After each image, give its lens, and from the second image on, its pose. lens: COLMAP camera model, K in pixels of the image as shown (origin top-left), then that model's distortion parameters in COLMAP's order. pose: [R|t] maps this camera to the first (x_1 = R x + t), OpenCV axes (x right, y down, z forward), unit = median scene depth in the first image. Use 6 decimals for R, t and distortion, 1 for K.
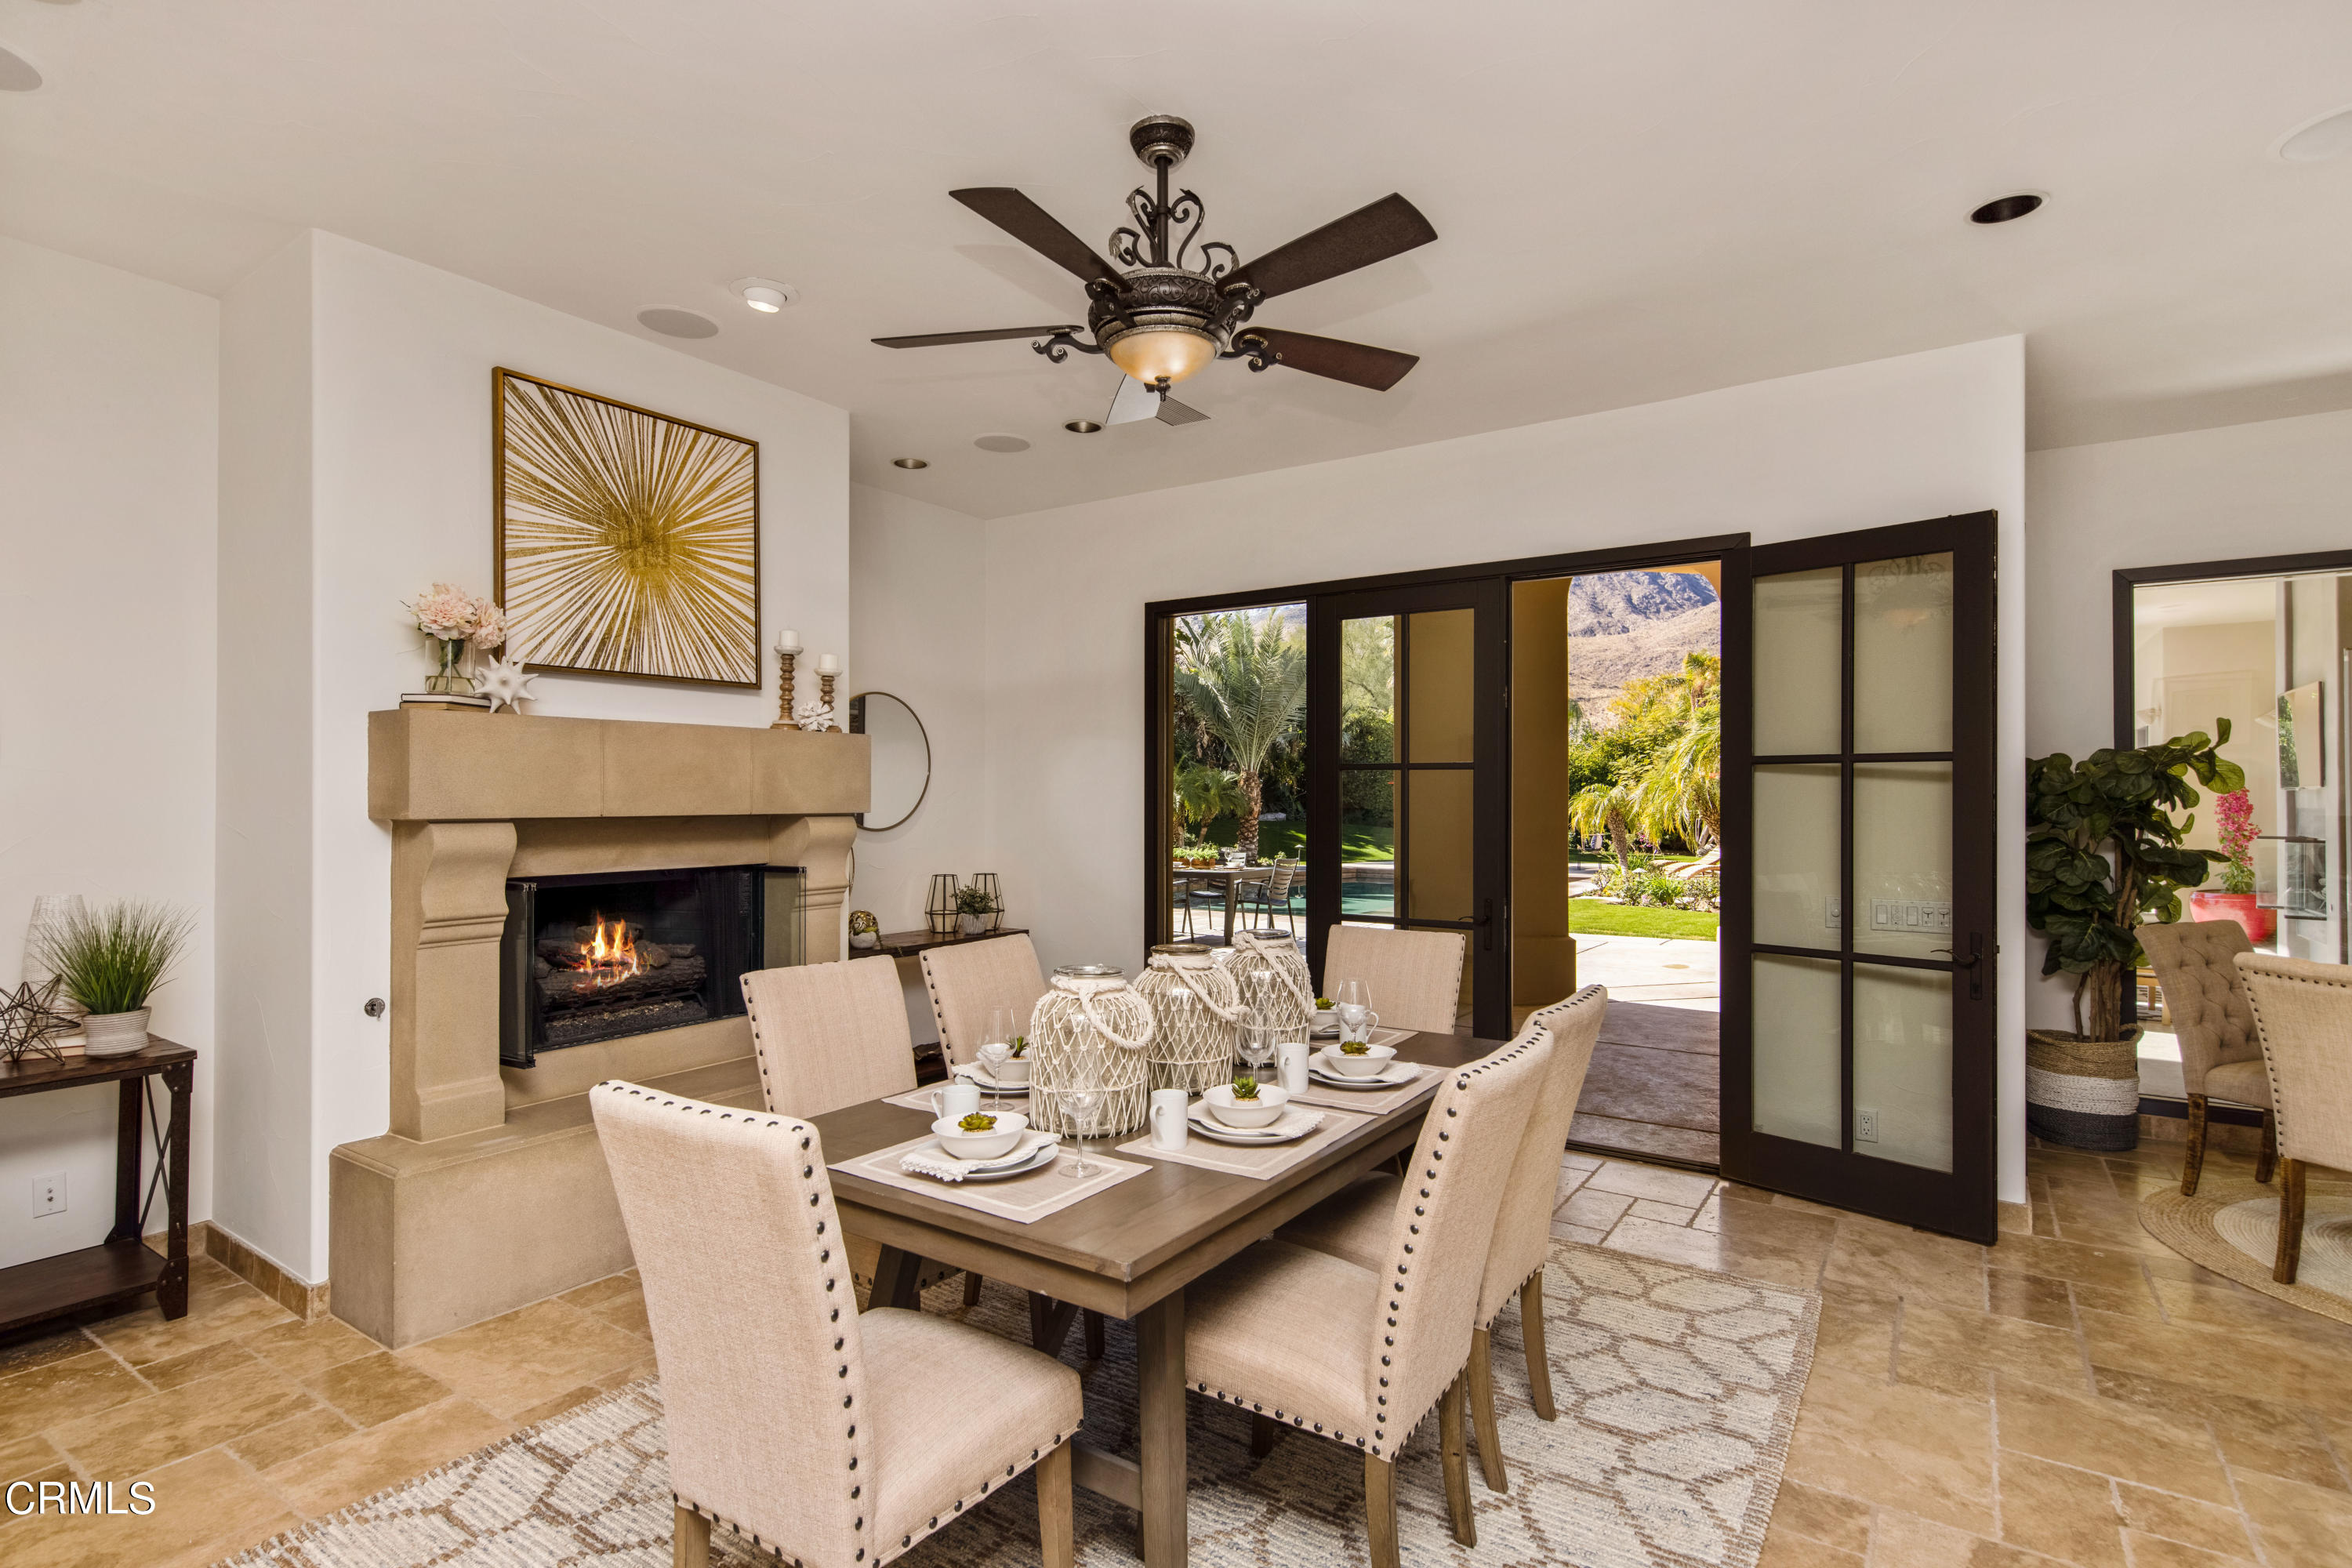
lens RADIAL K [[1219.1, 0, 1168.8], [0, 1219.1, 799.1], [0, 0, 1]] dist [0.011065, -0.000909]
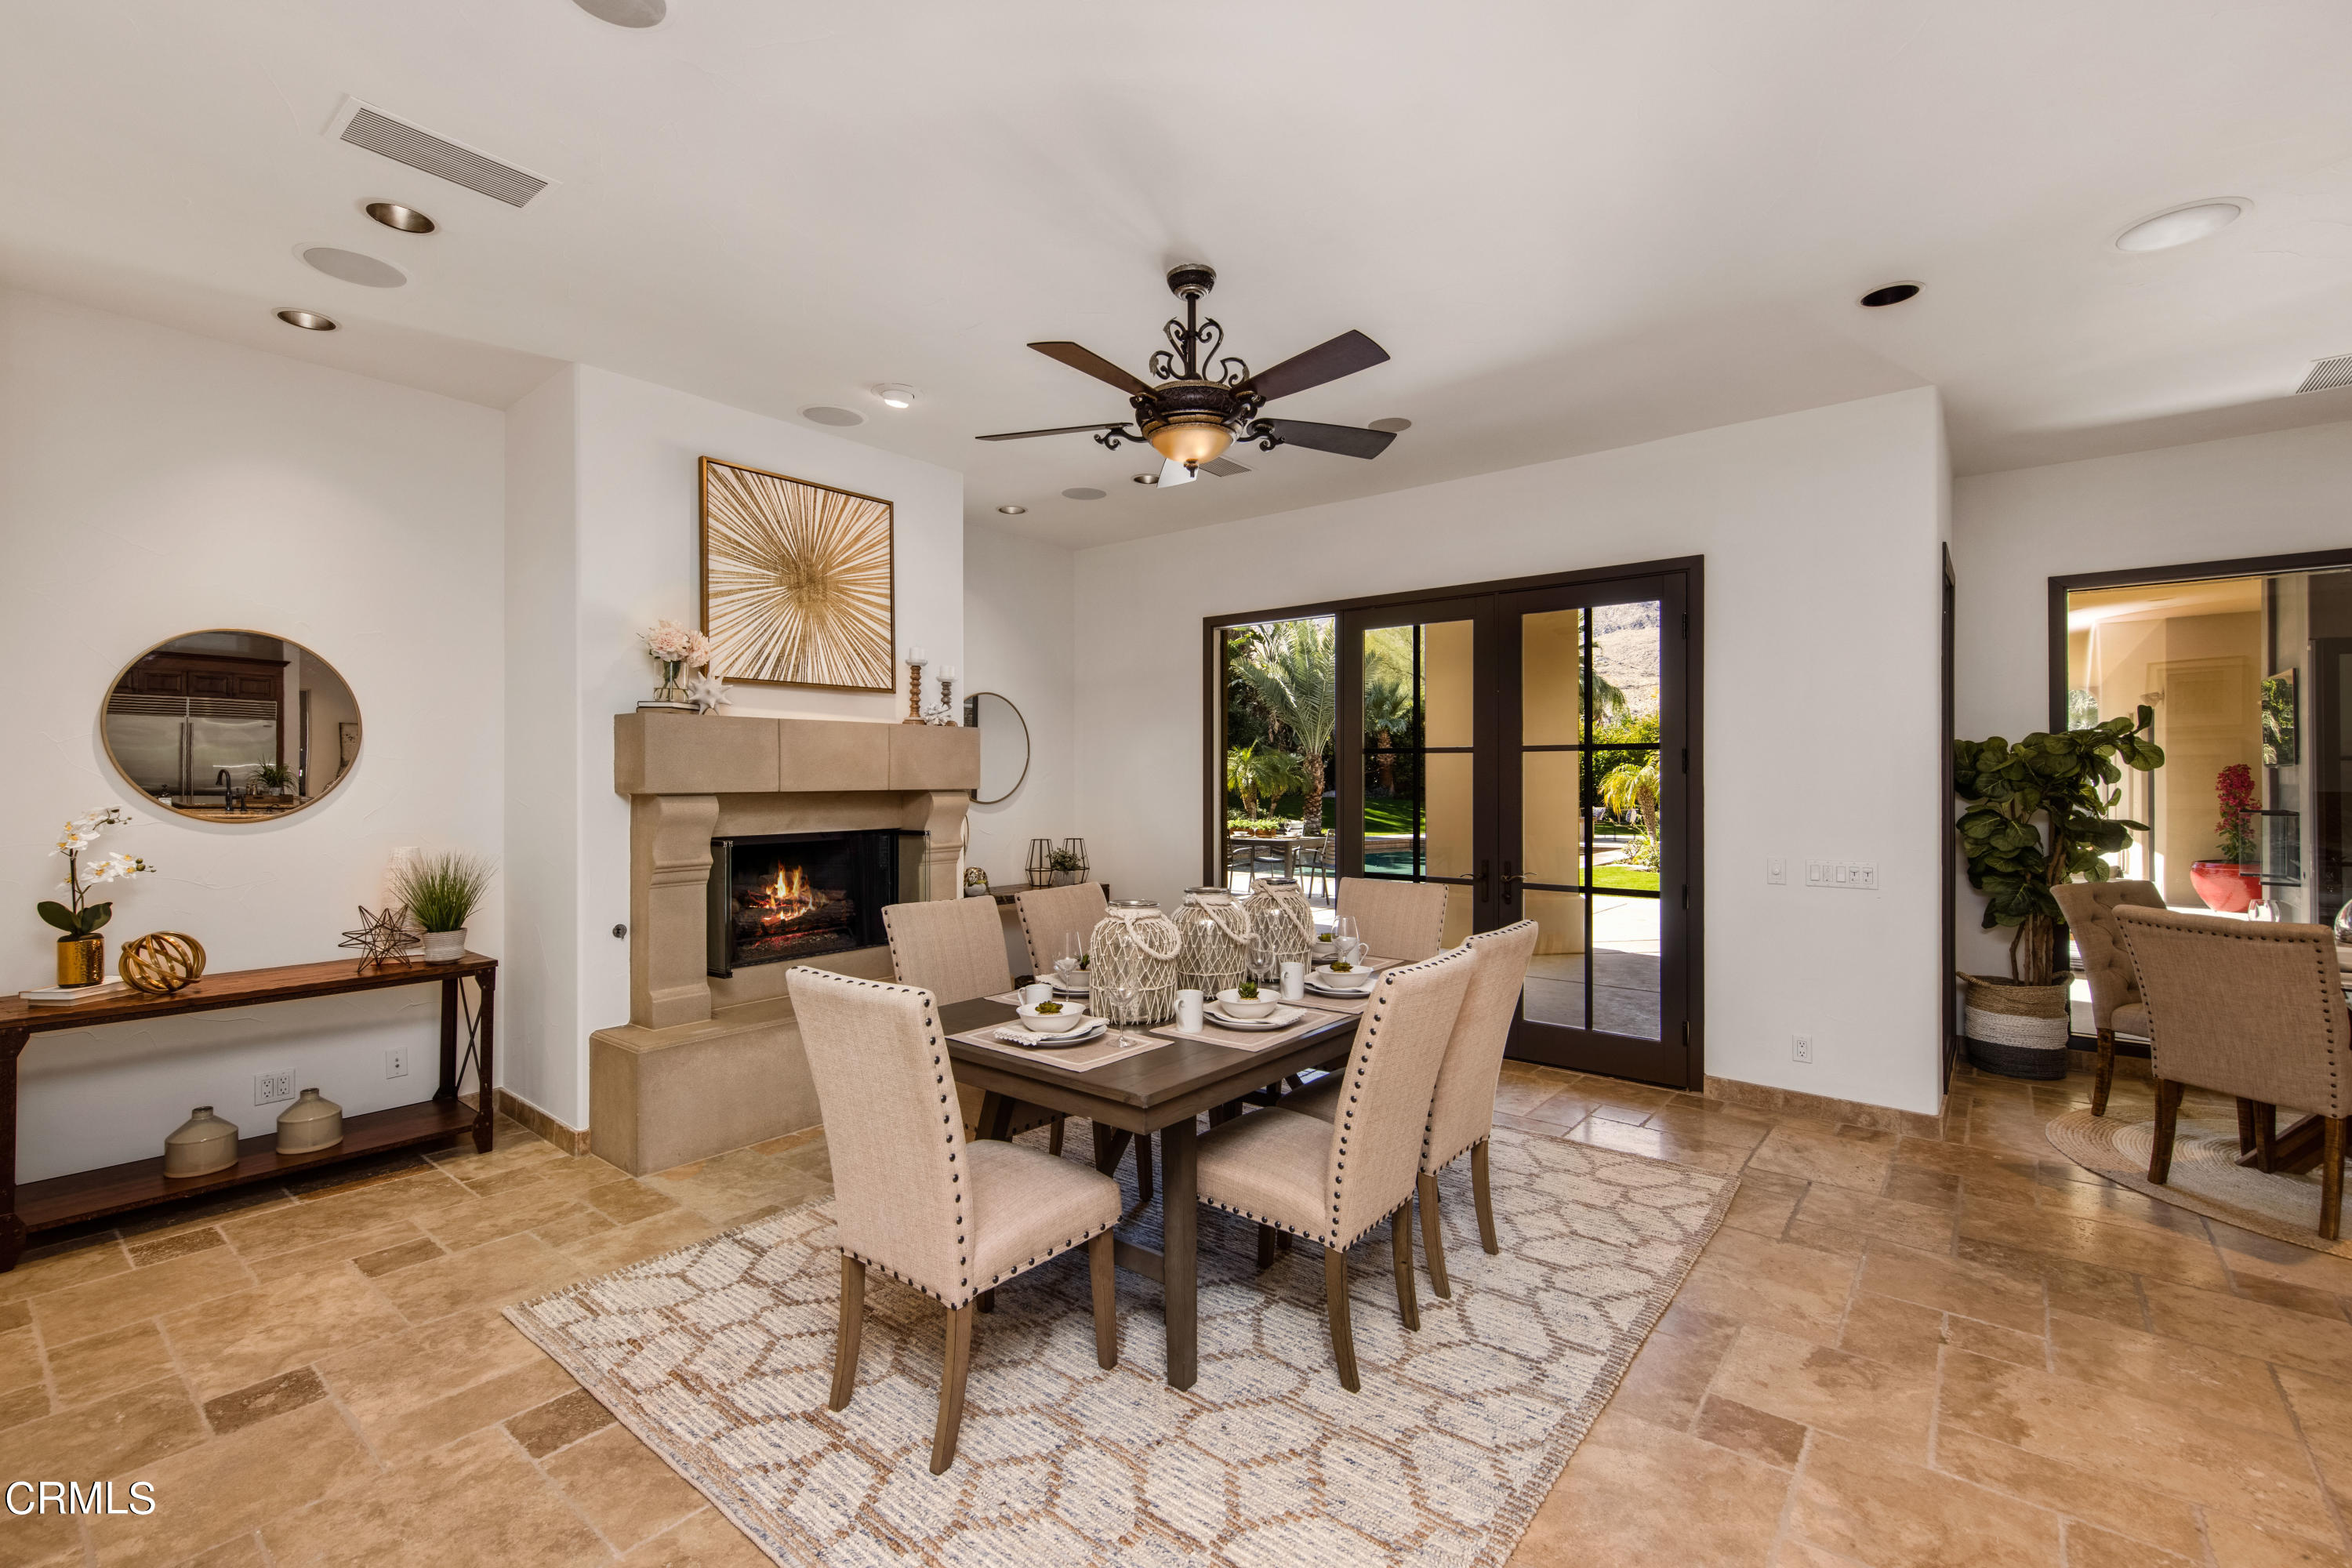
lens RADIAL K [[1097.1, 0, 1186.5], [0, 1097.1, 784.9], [0, 0, 1]] dist [0.012571, -0.000024]
pose [[0.998027, -0.001779, -0.062760, 0.060158], [0.002146, 0.999981, 0.005775, 0.001252], [0.062748, -0.005898, 0.998012, -0.184705]]
